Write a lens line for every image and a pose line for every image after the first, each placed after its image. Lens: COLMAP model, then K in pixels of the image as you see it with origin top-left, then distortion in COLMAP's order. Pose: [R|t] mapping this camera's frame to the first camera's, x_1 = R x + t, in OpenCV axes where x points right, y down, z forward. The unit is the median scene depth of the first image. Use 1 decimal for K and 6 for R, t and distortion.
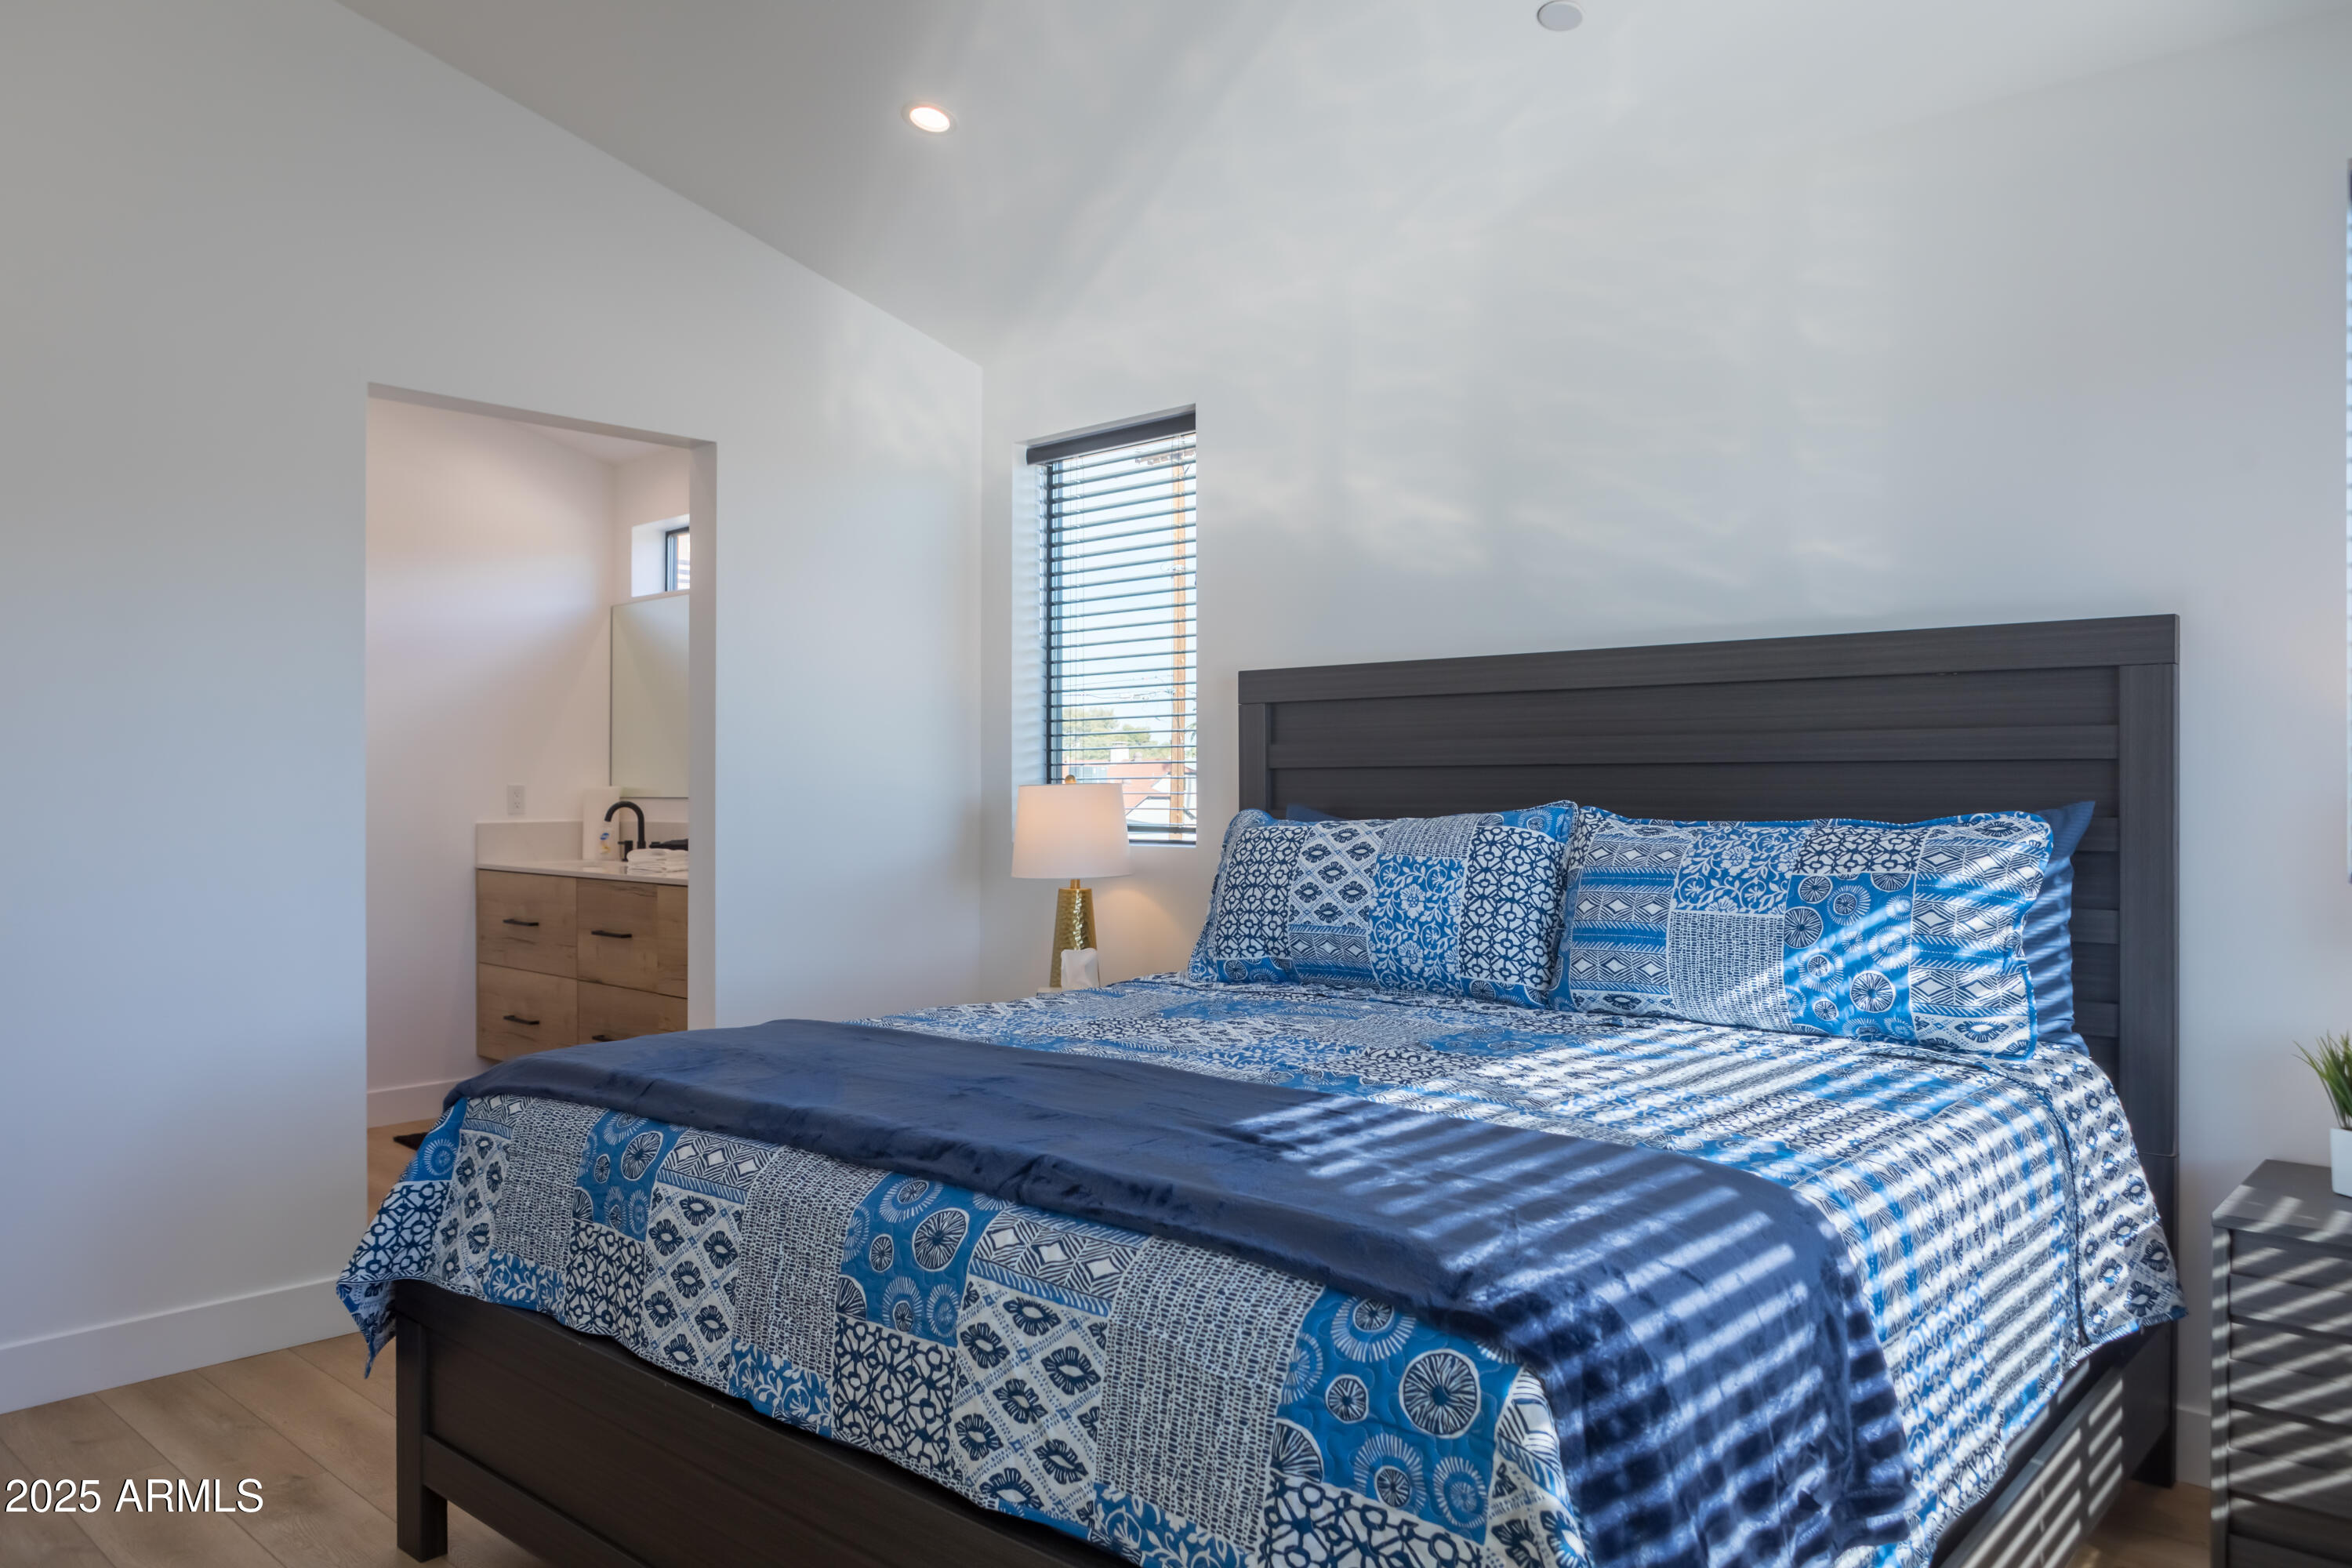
lens RADIAL K [[1633.5, 0, 1176.0], [0, 1633.5, 784.0], [0, 0, 1]] dist [-0.023190, 0.000023]
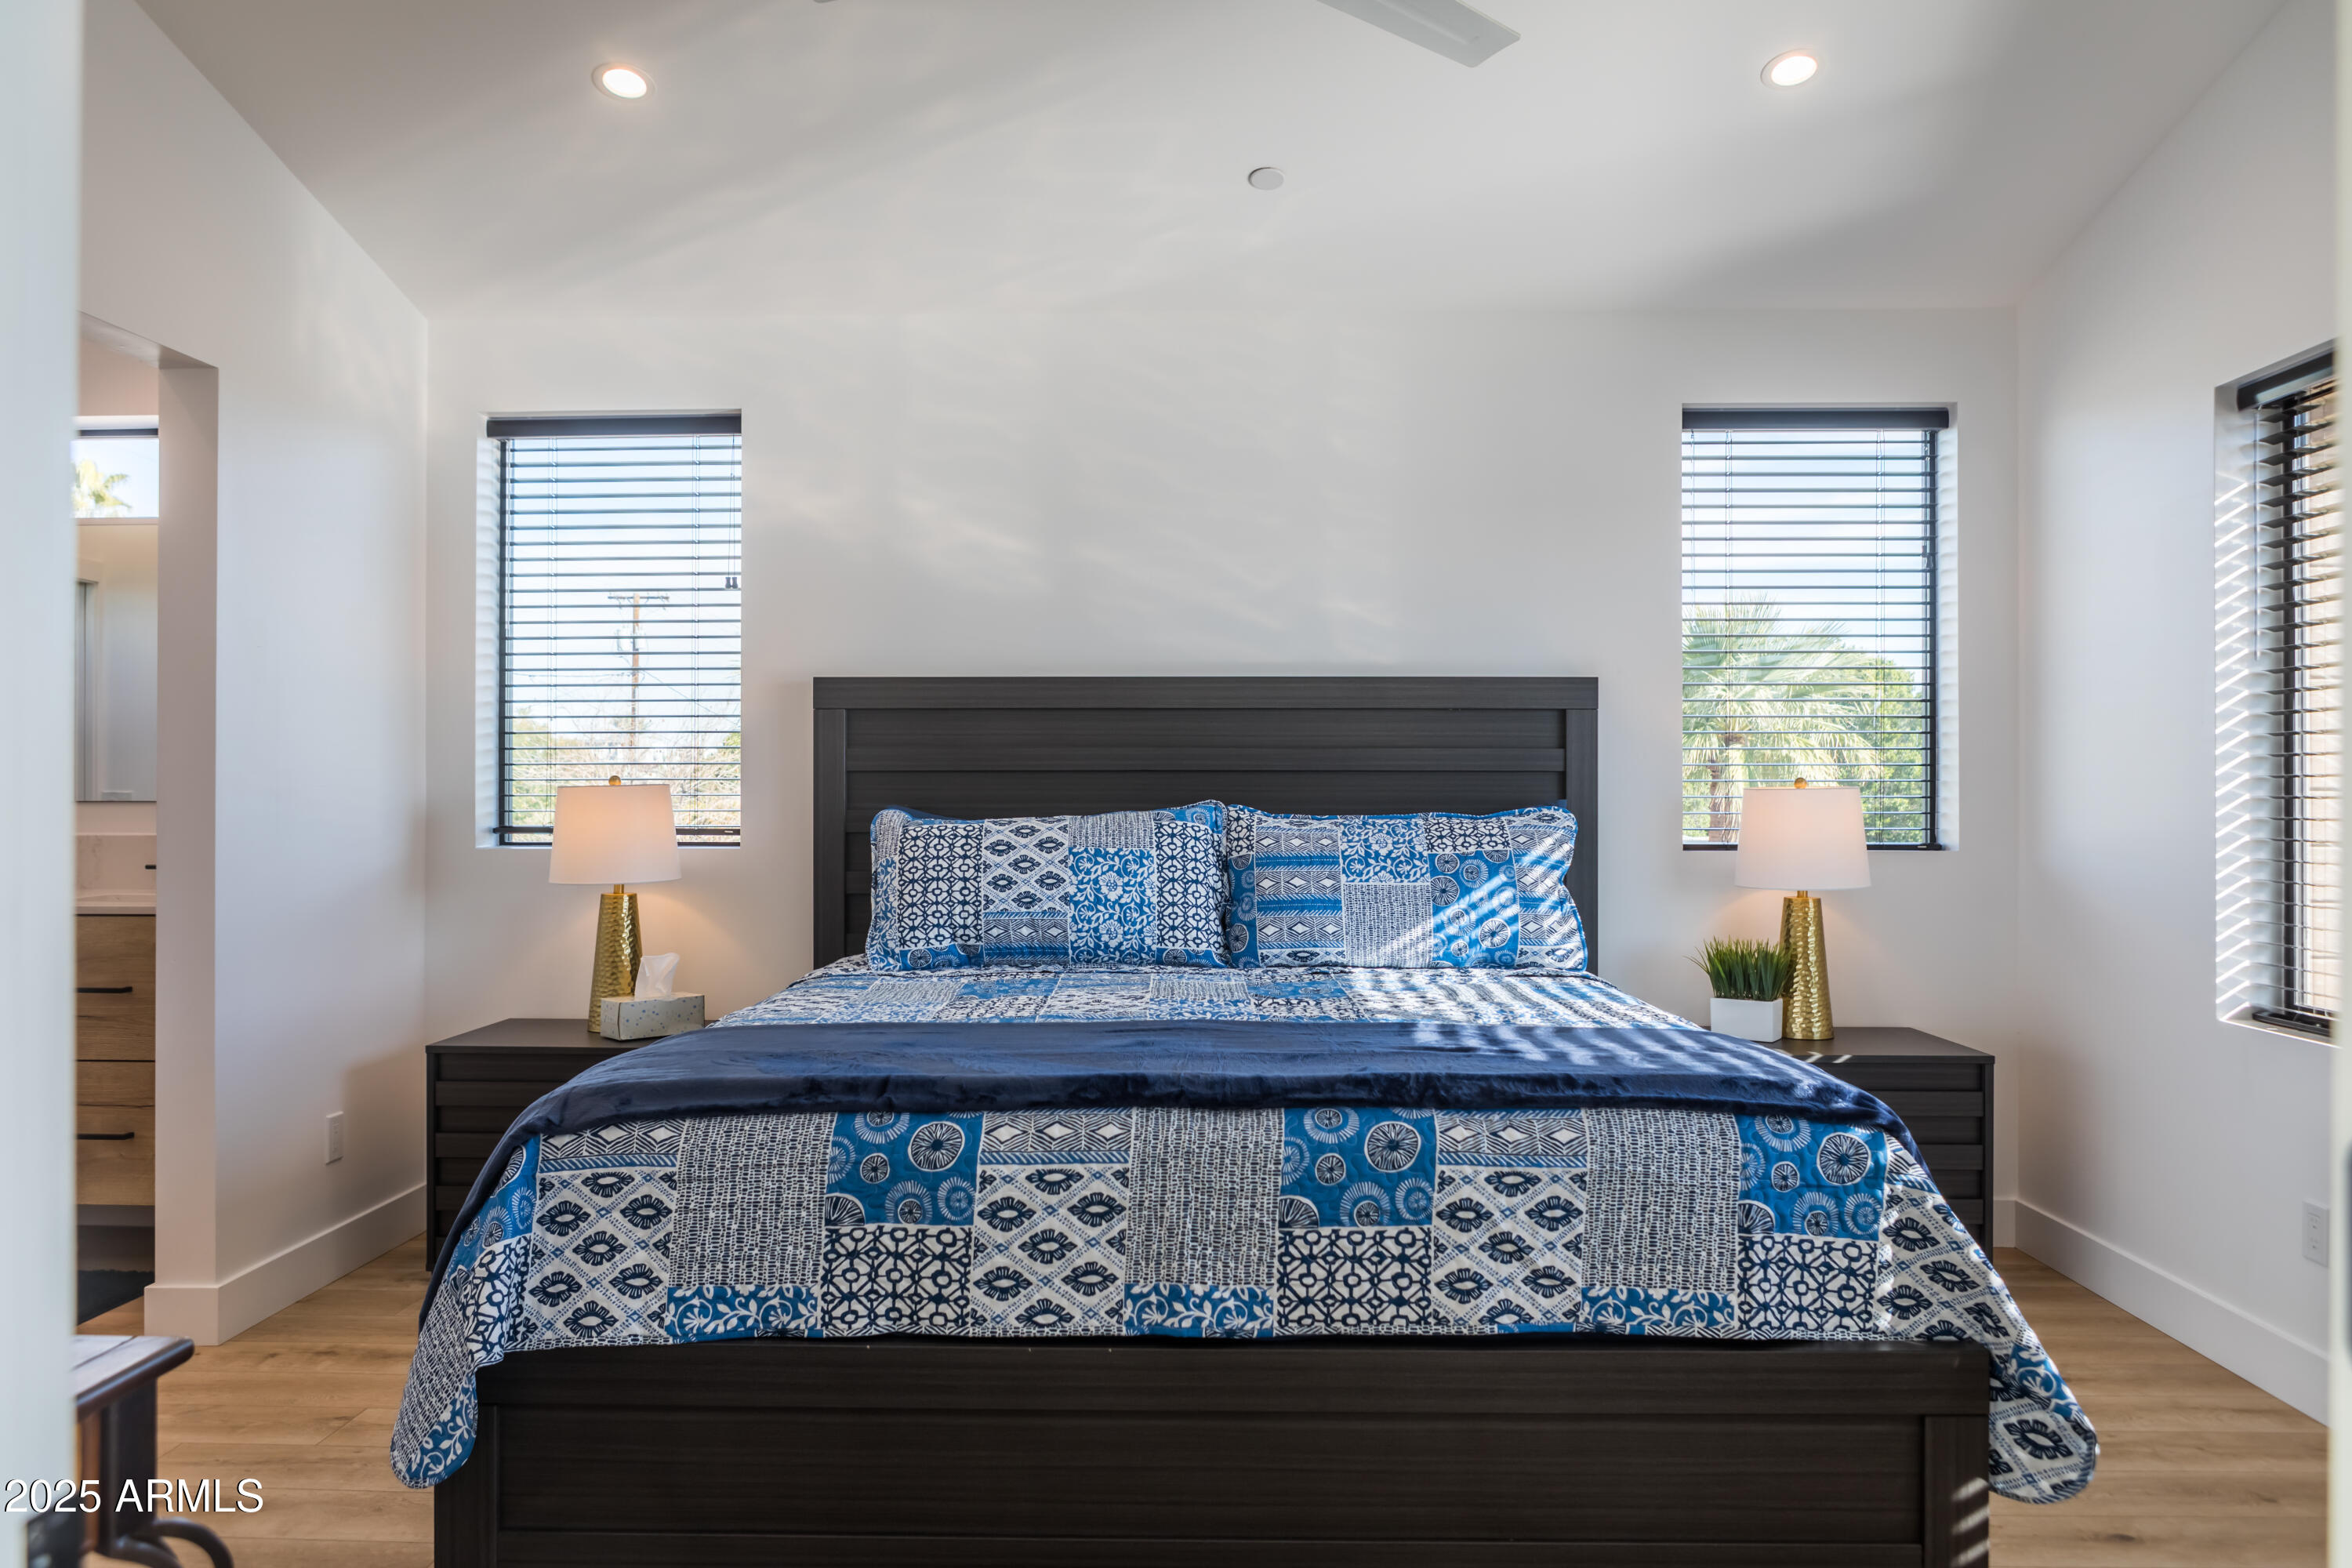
lens RADIAL K [[1633.5, 0, 1176.0], [0, 1633.5, 784.0], [0, 0, 1]] dist [-0.023190, 0.000023]
pose [[0.756535, 0.004999, 0.653934, -0.911302], [-0.003841, 0.999988, -0.003200, 0.003218], [-0.653942, -0.000091, 0.756545, 0.129093]]
